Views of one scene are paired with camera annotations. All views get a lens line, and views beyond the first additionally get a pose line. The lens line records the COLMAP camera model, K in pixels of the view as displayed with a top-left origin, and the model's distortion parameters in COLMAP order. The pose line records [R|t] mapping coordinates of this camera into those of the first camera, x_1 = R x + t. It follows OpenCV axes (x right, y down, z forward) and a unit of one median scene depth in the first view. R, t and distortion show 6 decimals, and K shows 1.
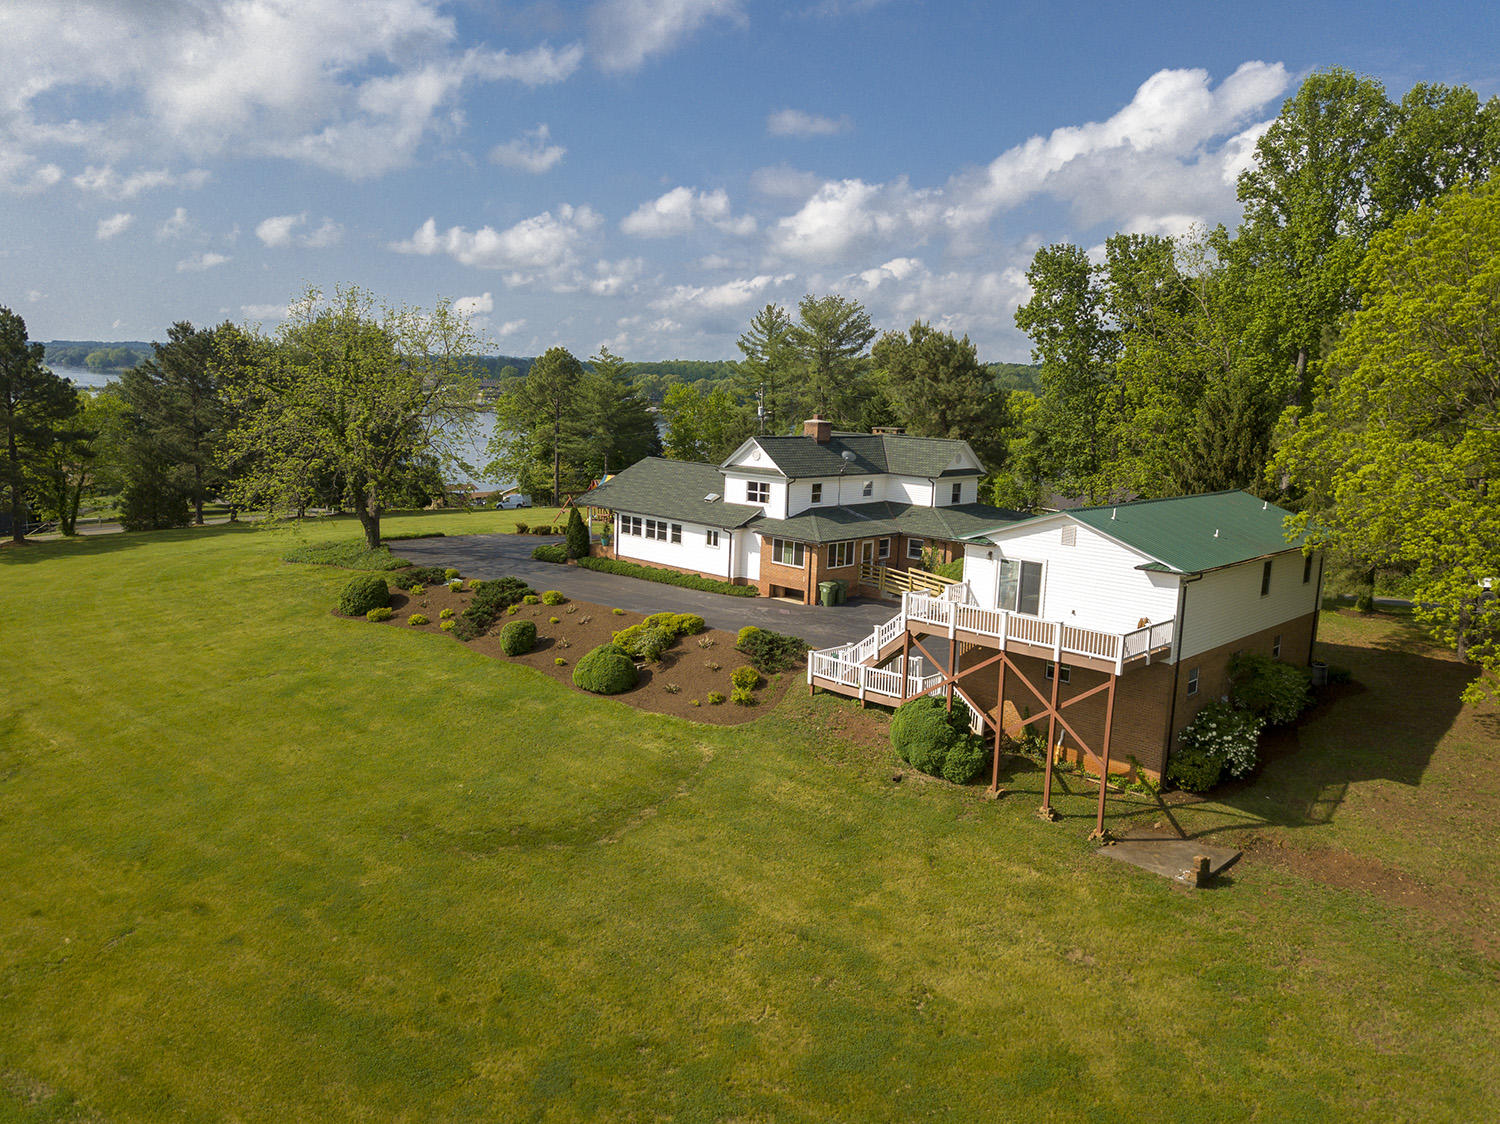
lens RADIAL K [[1136.7, 0, 748.7], [0, 1136.7, 559.8], [0, 0, 1]] dist [0.029487, -0.035900]
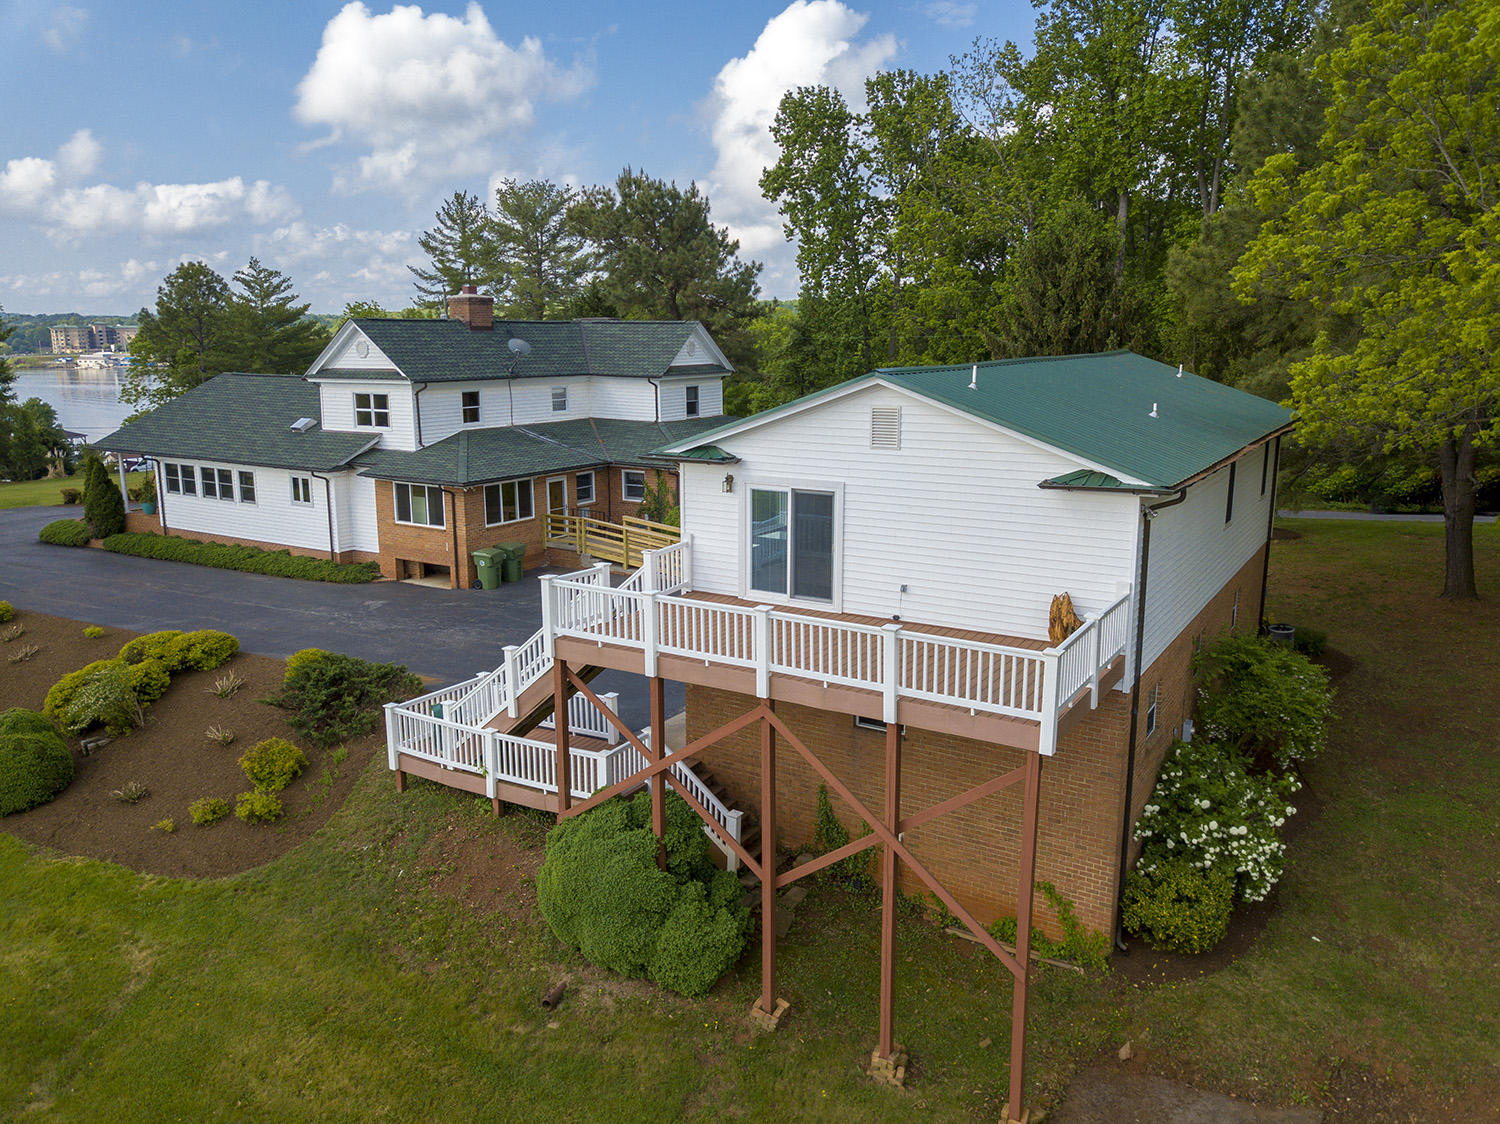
lens RADIAL K [[1136.7, 0, 753.5], [0, 1136.7, 557.8], [0, 0, 1]] dist [0.029487, -0.035900]
pose [[0.976930, -0.079990, 0.198013, 0.085994], [0.070825, 0.996082, 0.052956, 0.002076], [-0.201473, -0.037710, 0.978768, 0.362962]]
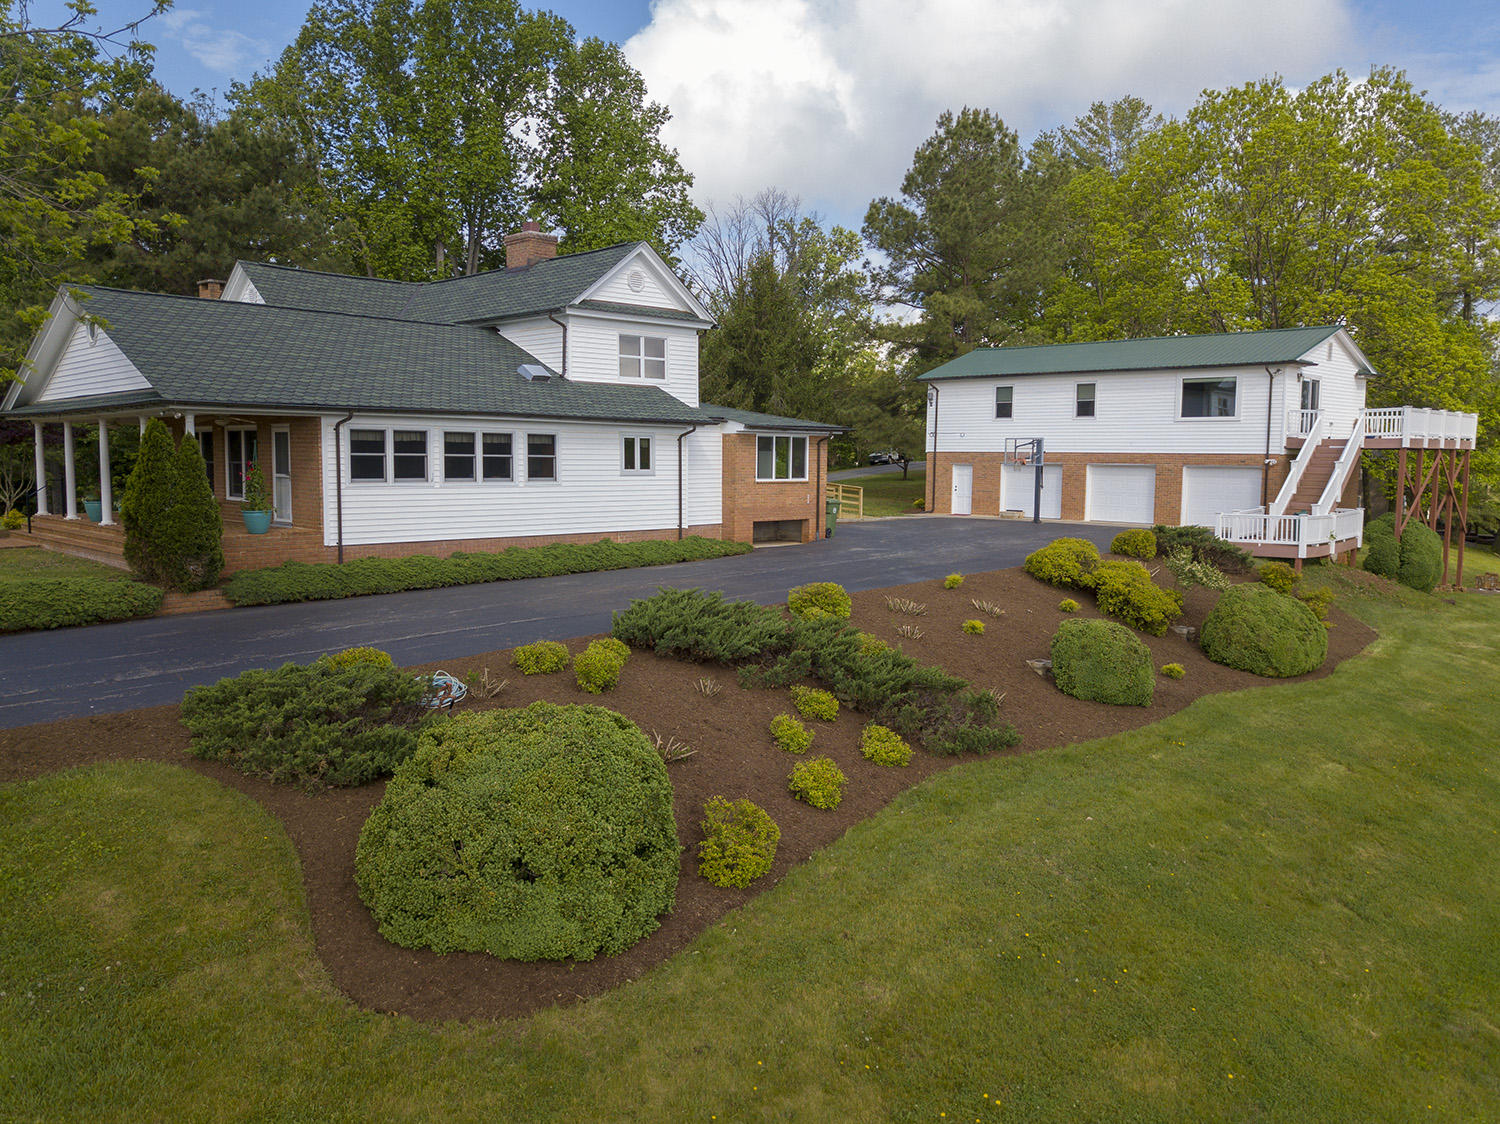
lens RADIAL K [[1136.7, 0, 744.1], [0, 1136.7, 567.1], [0, 0, 1]] dist [0.029487, -0.035900]
pose [[0.021779, -0.138805, 0.990080, -0.524543], [0.144763, 0.980316, 0.134252, -0.031268], [-0.989227, 0.140403, 0.041444, 0.989416]]
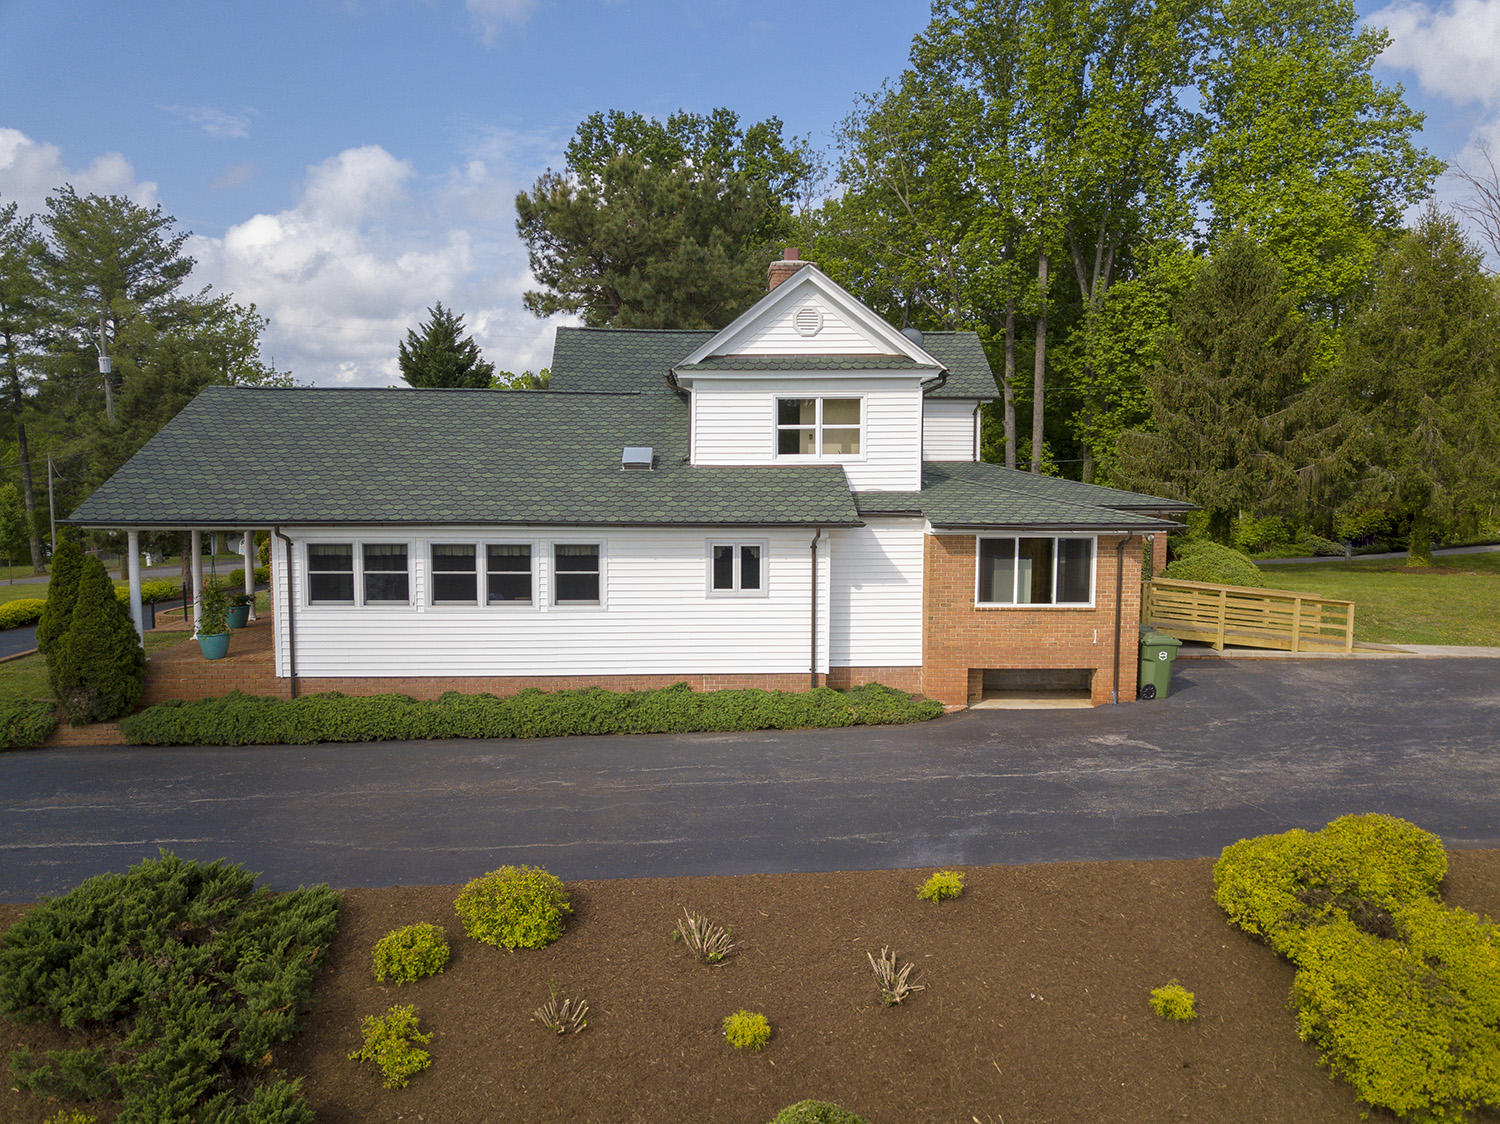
lens RADIAL K [[1136.7, 0, 751.1], [0, 1136.7, 554.1], [0, 0, 1]] dist [0.029487, -0.035900]
pose [[0.692353, -0.102227, 0.714280, -0.280012], [0.136199, 0.990633, 0.009759, -0.027074], [-0.708588, 0.090528, 0.699792, 0.800142]]
